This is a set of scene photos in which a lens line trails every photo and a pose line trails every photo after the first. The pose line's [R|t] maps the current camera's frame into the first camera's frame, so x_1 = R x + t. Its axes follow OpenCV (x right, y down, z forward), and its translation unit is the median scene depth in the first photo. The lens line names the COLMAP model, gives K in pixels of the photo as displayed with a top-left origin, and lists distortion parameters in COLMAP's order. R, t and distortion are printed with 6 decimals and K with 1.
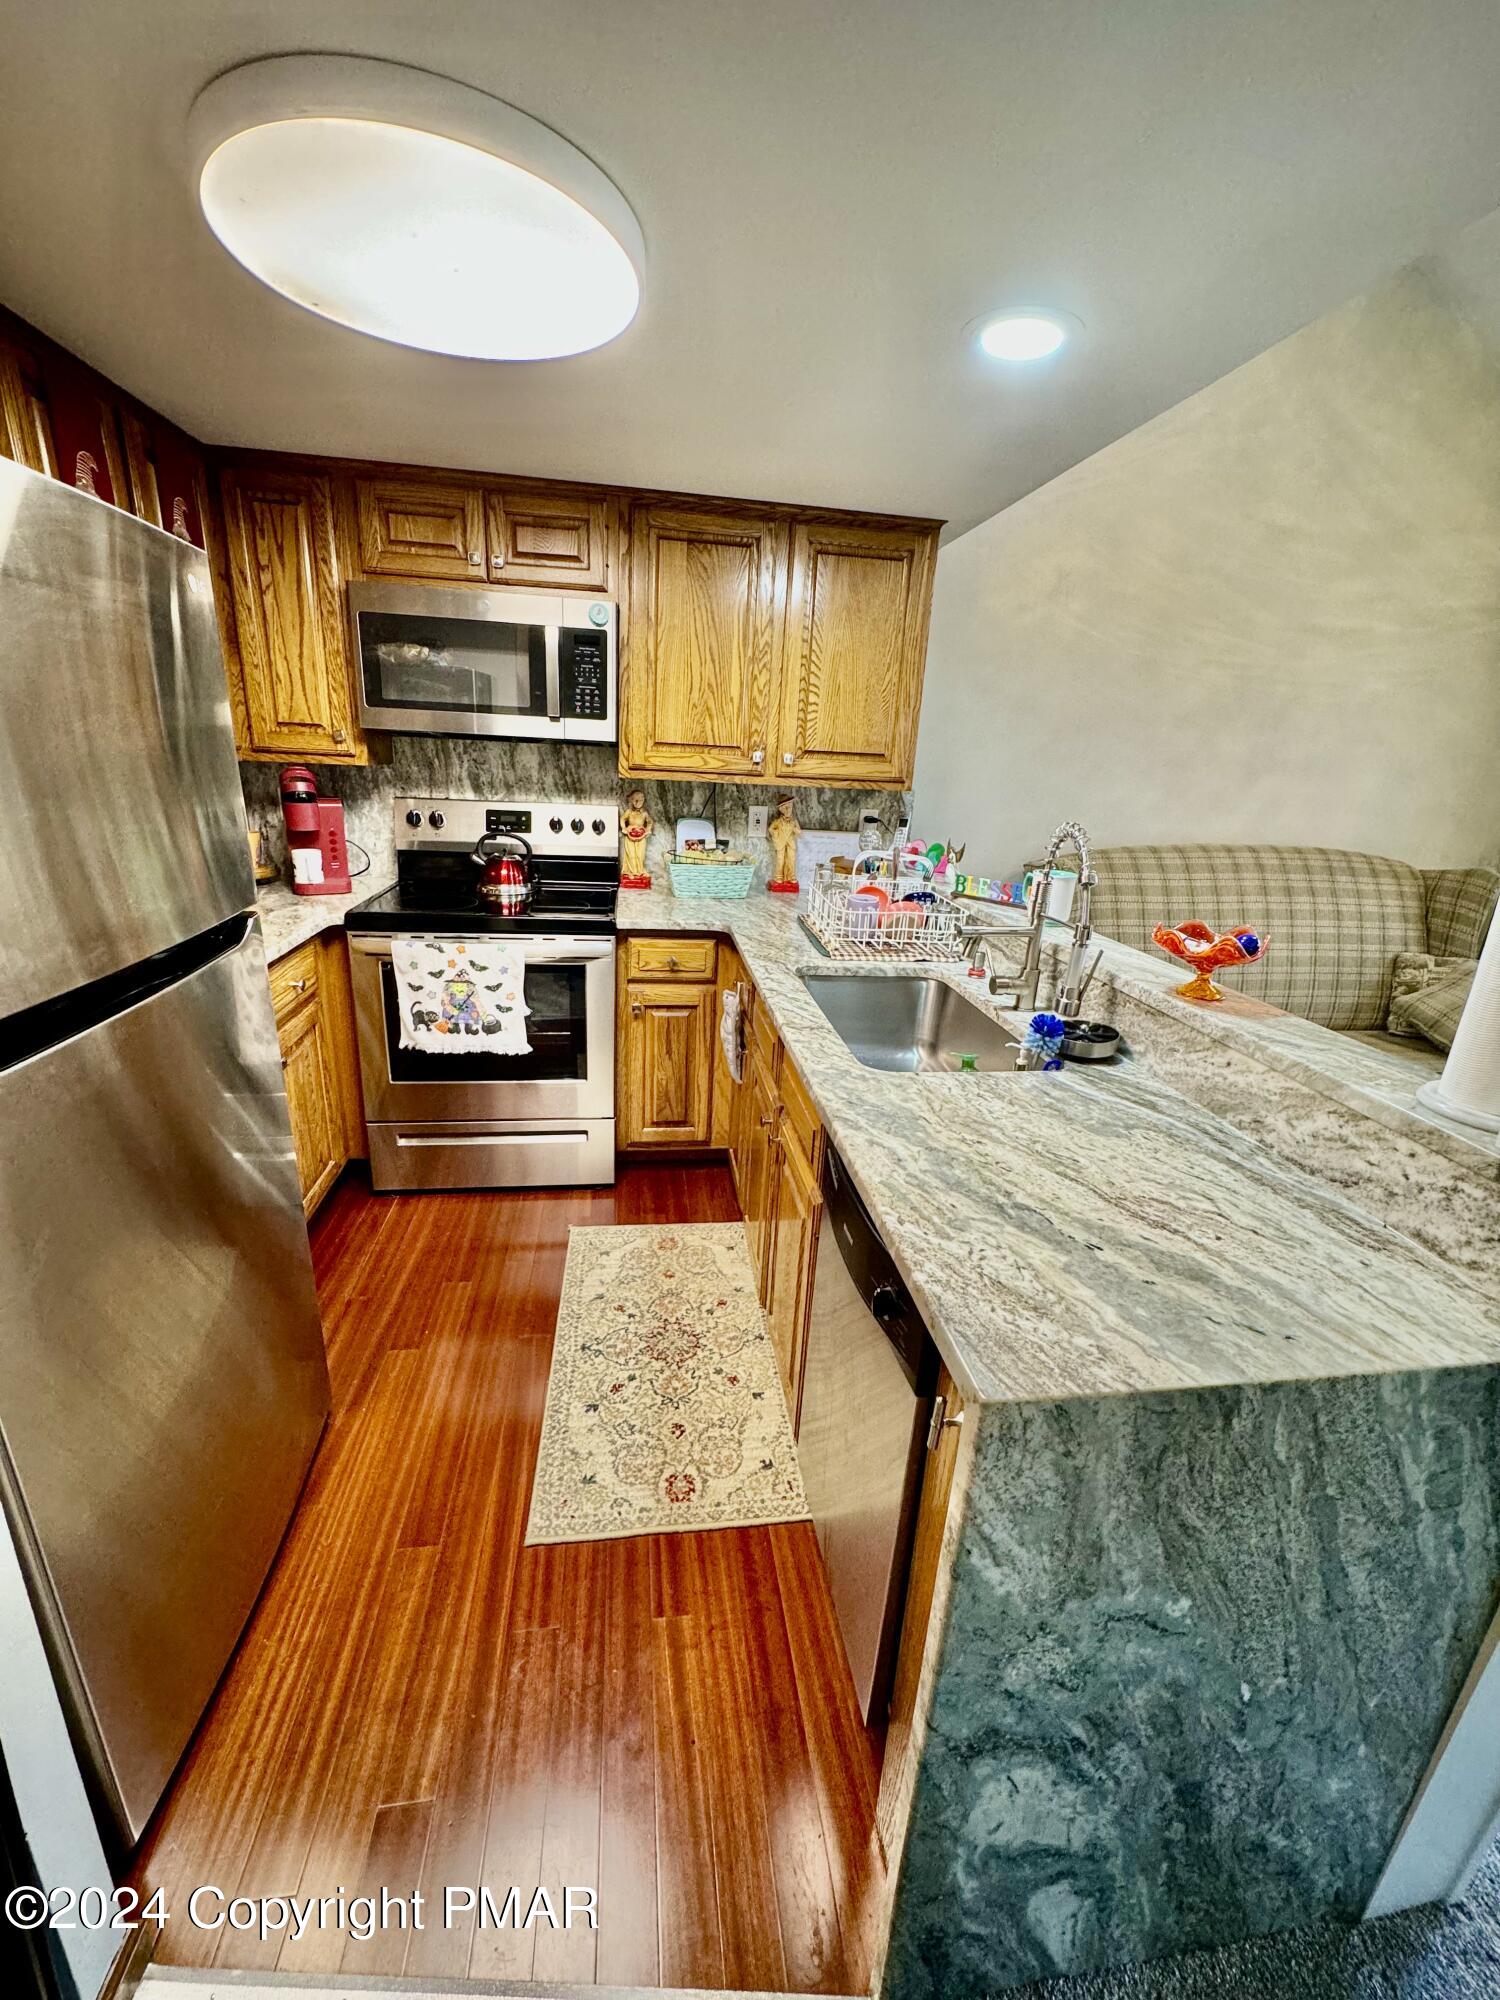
lens RADIAL K [[795.5, 0, 750.0], [0, 795.5, 1000.0], [0, 0, 1]] dist [-0.002295, 0.000237]
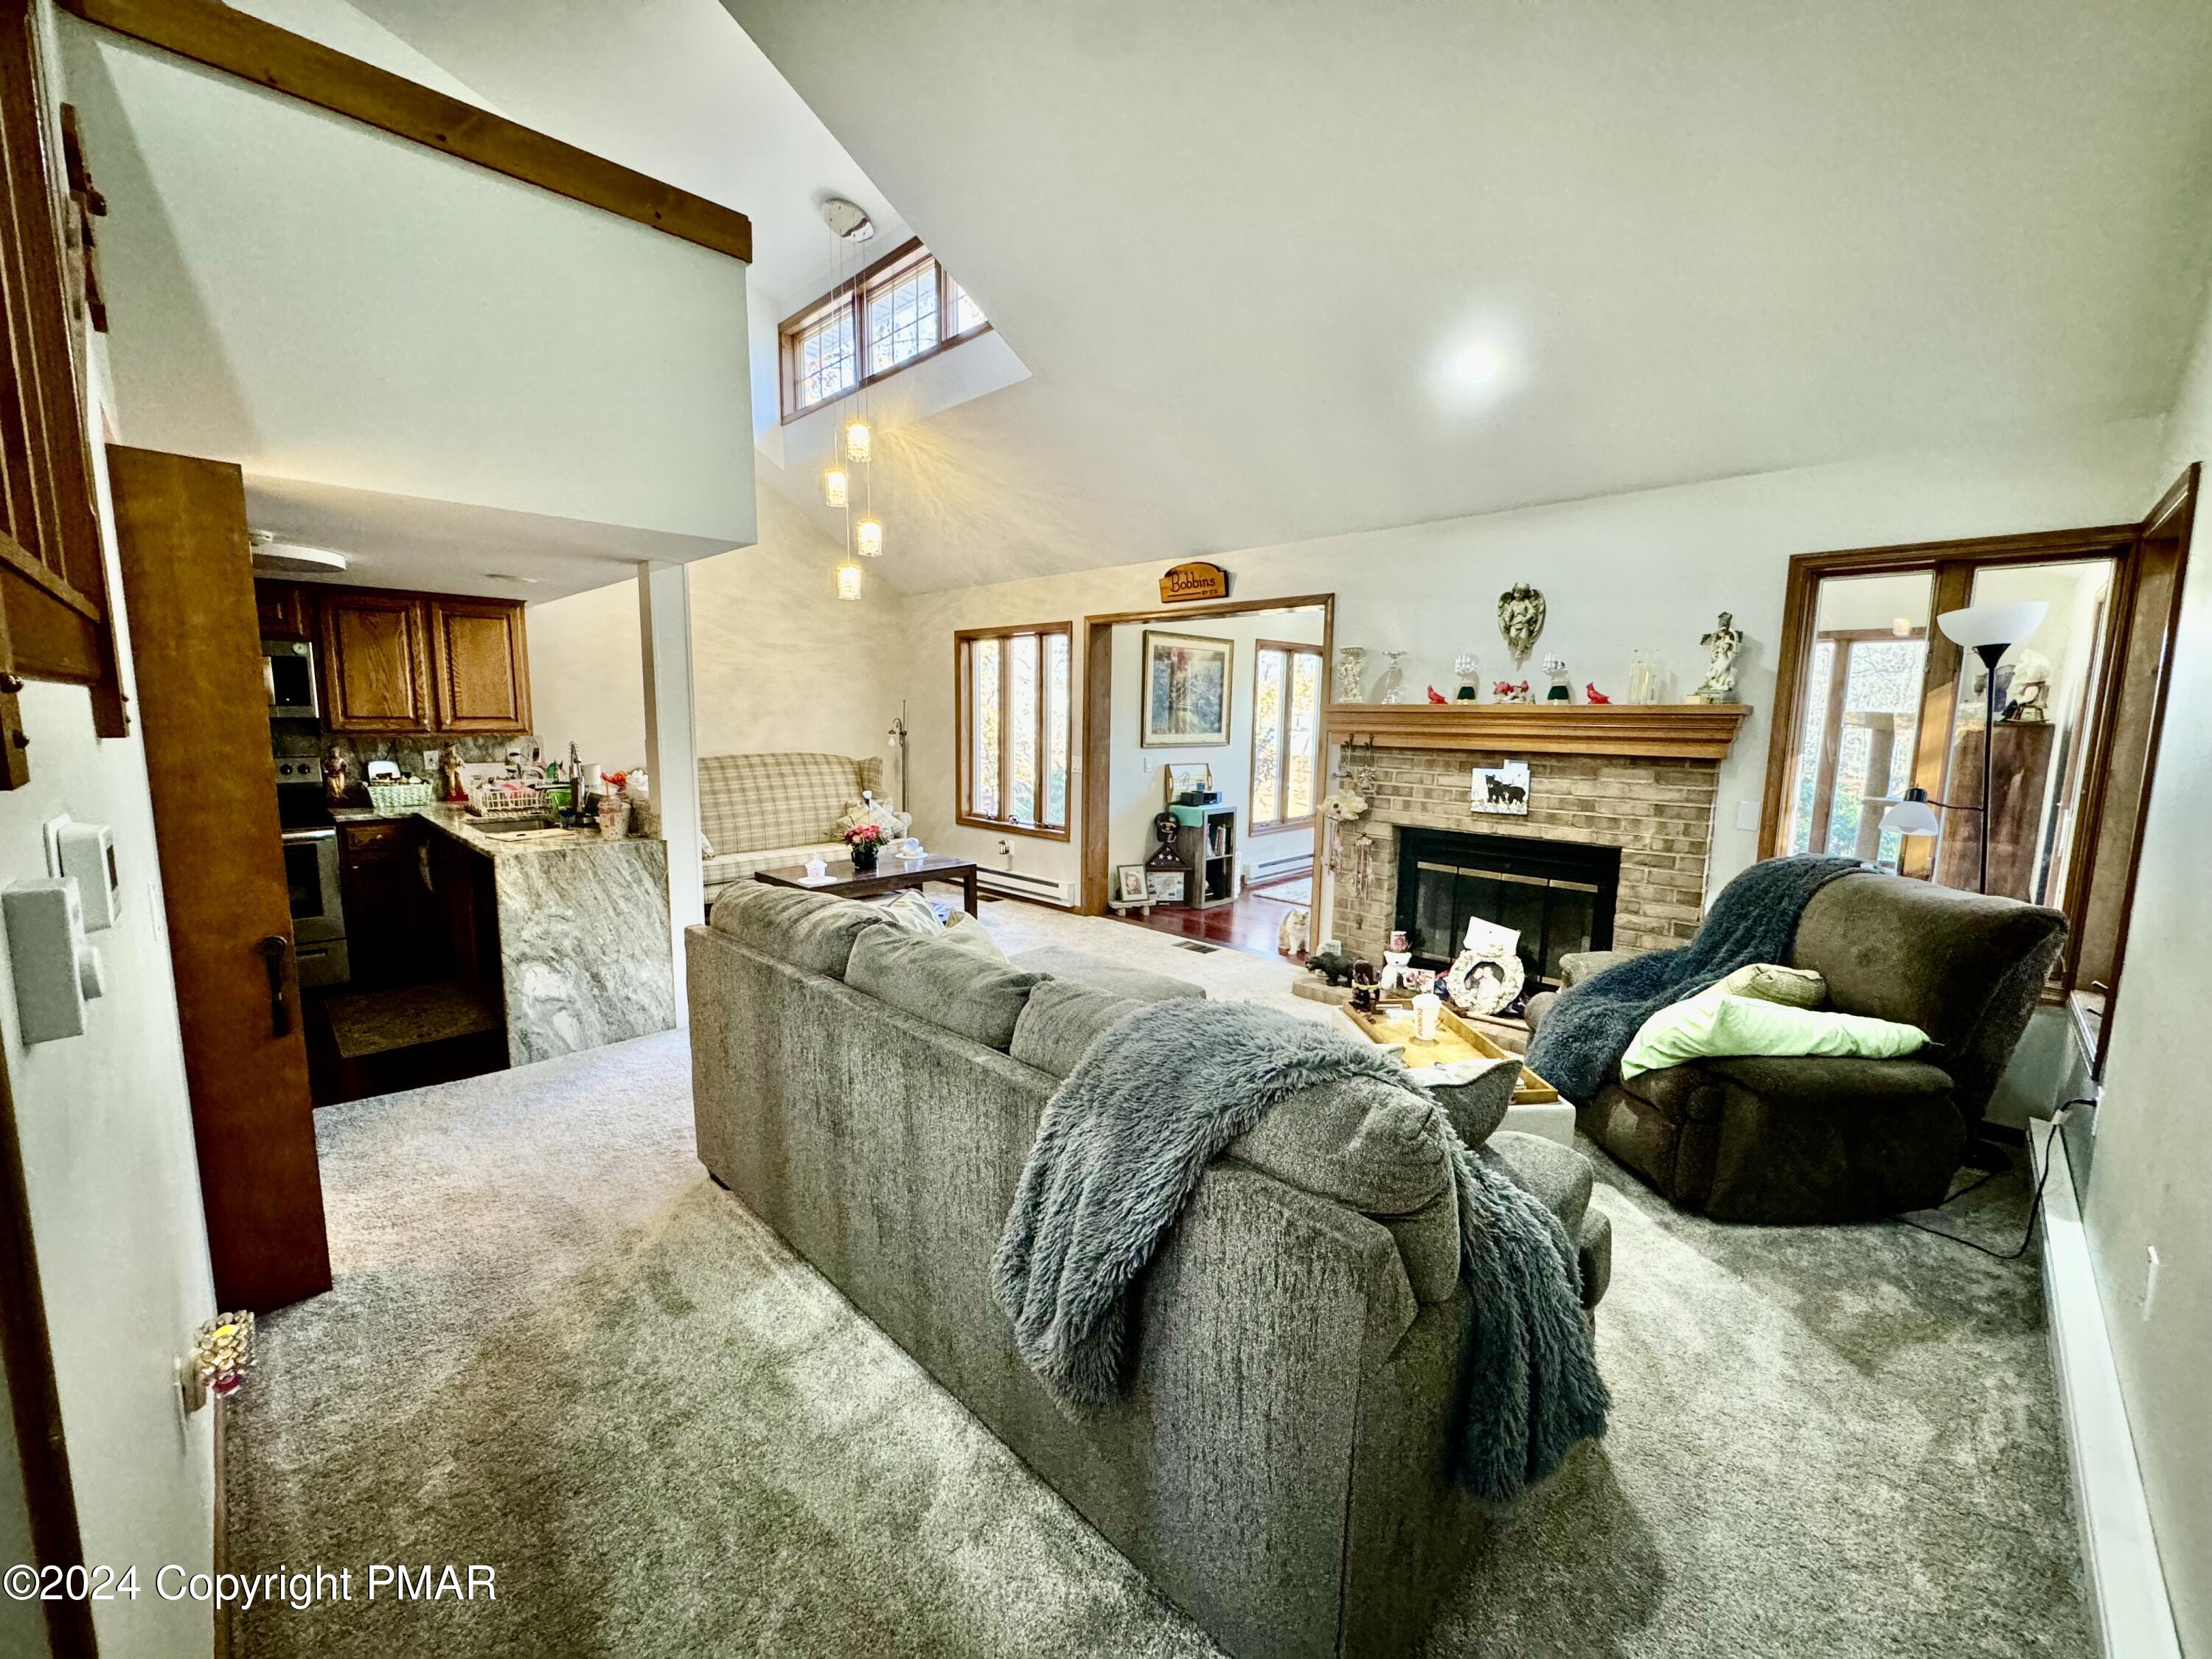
lens RADIAL K [[879.9, 0, 1097.8], [0, 879.9, 829.0], [0, 0, 1]] dist [-0.002295, 0.000237]
pose [[0.797912, -0.121651, 0.590371, 0.019153], [0.210697, 0.973929, -0.084080, 0.341116], [-0.564751, 0.191478, 0.802741, -1.151297]]
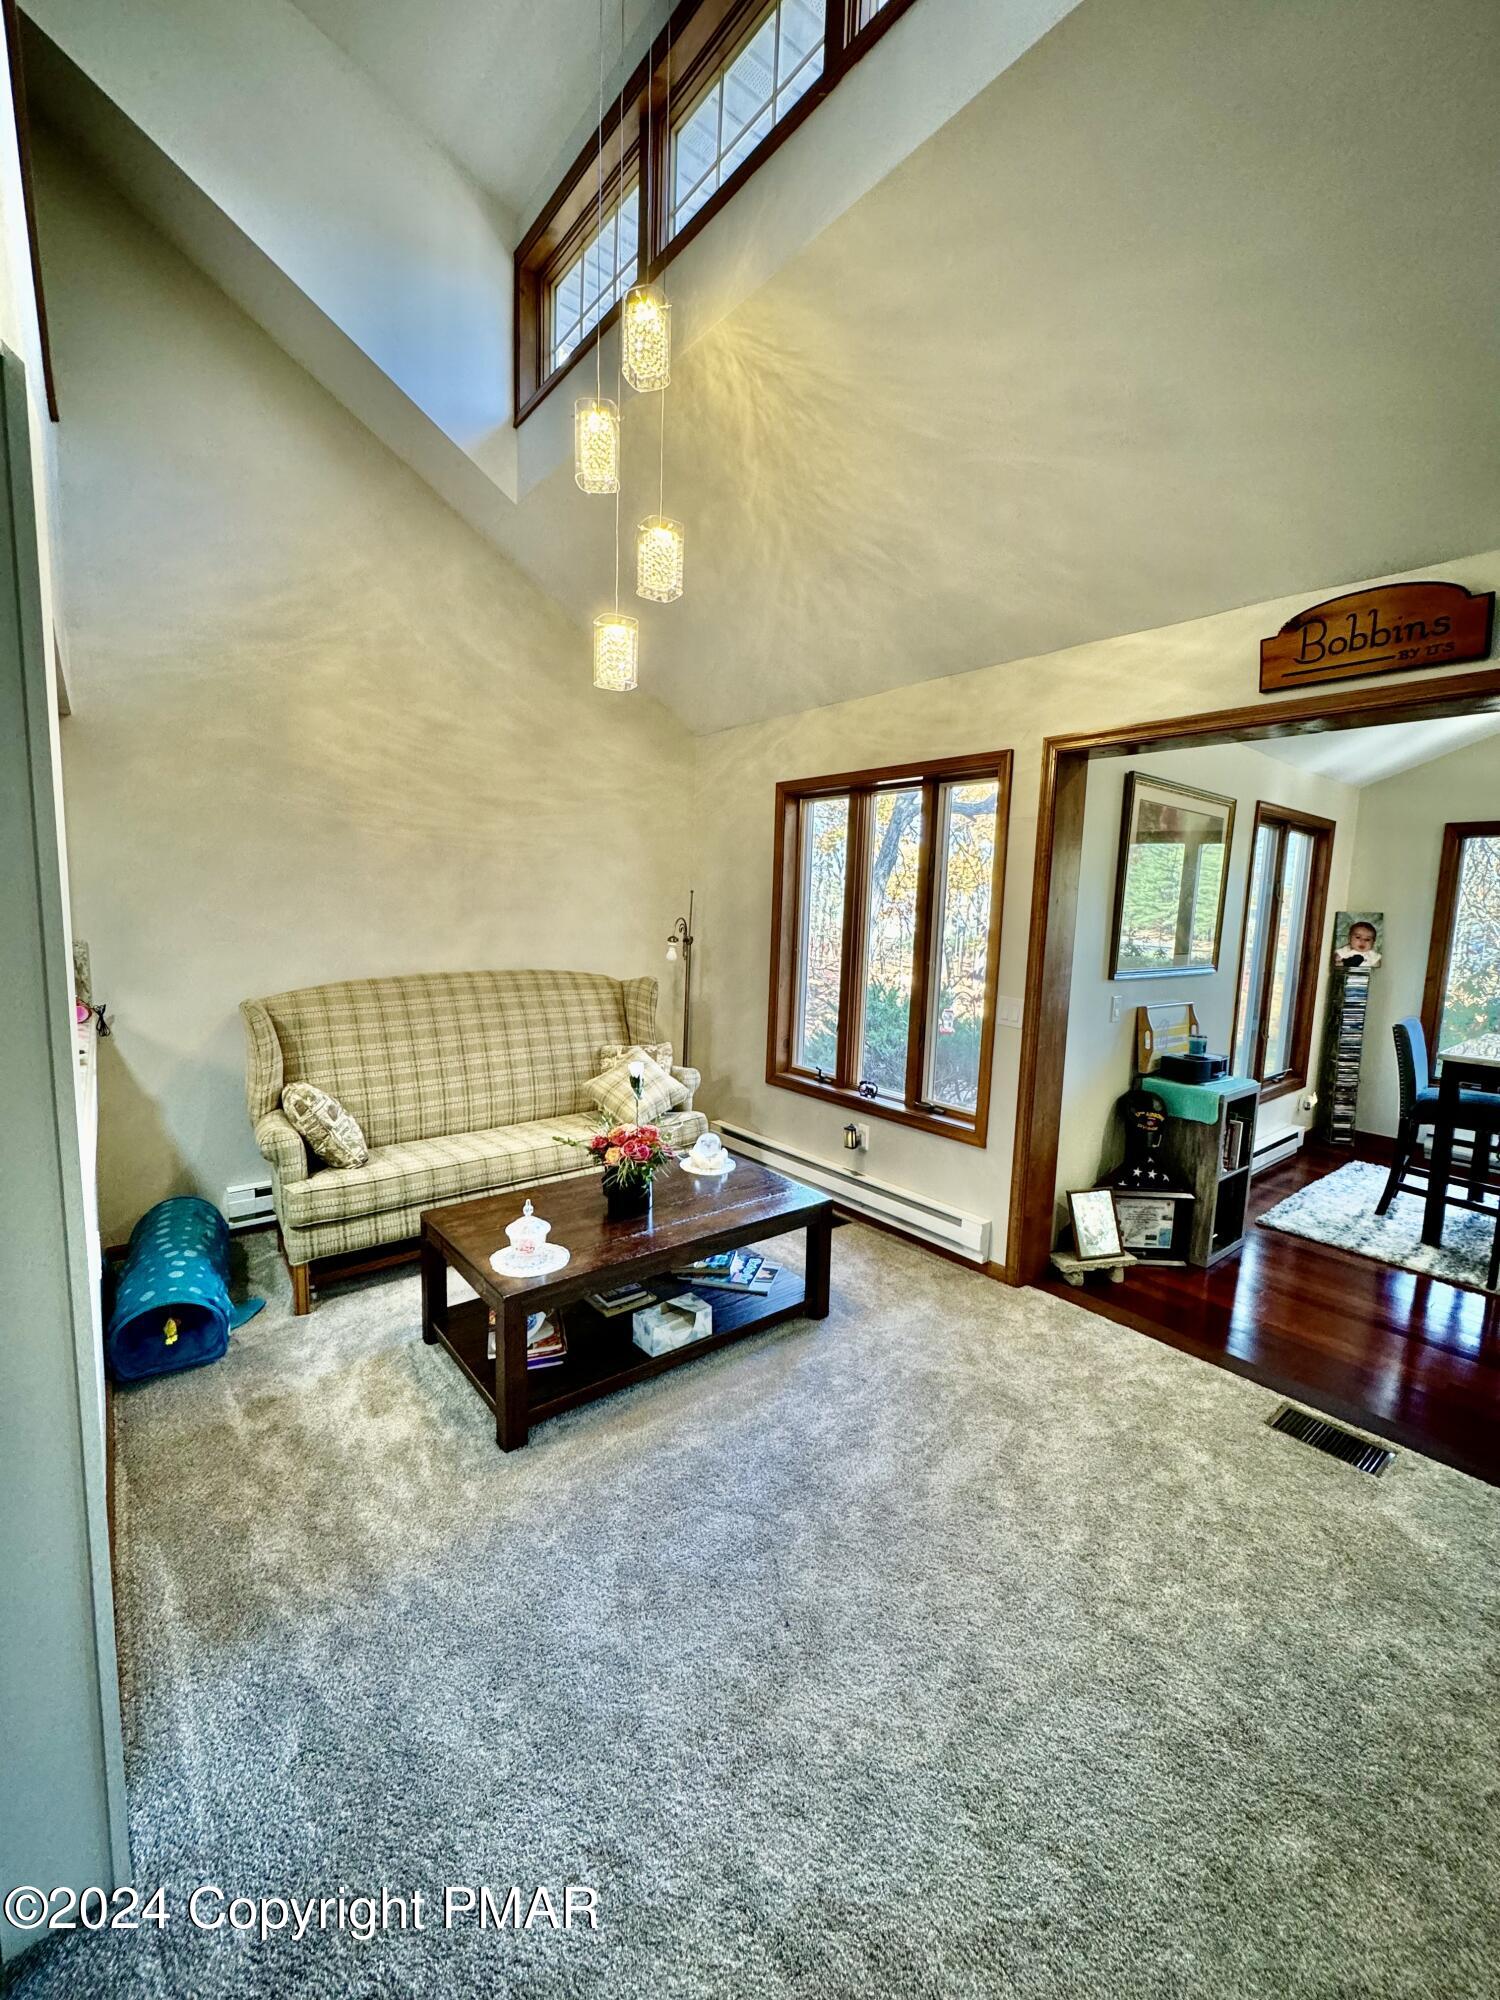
lens RADIAL K [[795.5, 0, 750.0], [0, 795.5, 1000.0], [0, 0, 1]] dist [-0.002295, 0.000237]
pose [[0.857371, -0.087857, 0.507145, 0.408388], [0.169693, 0.978483, -0.117369, 0.059701], [-0.485920, 0.186688, 0.853832, -0.217135]]
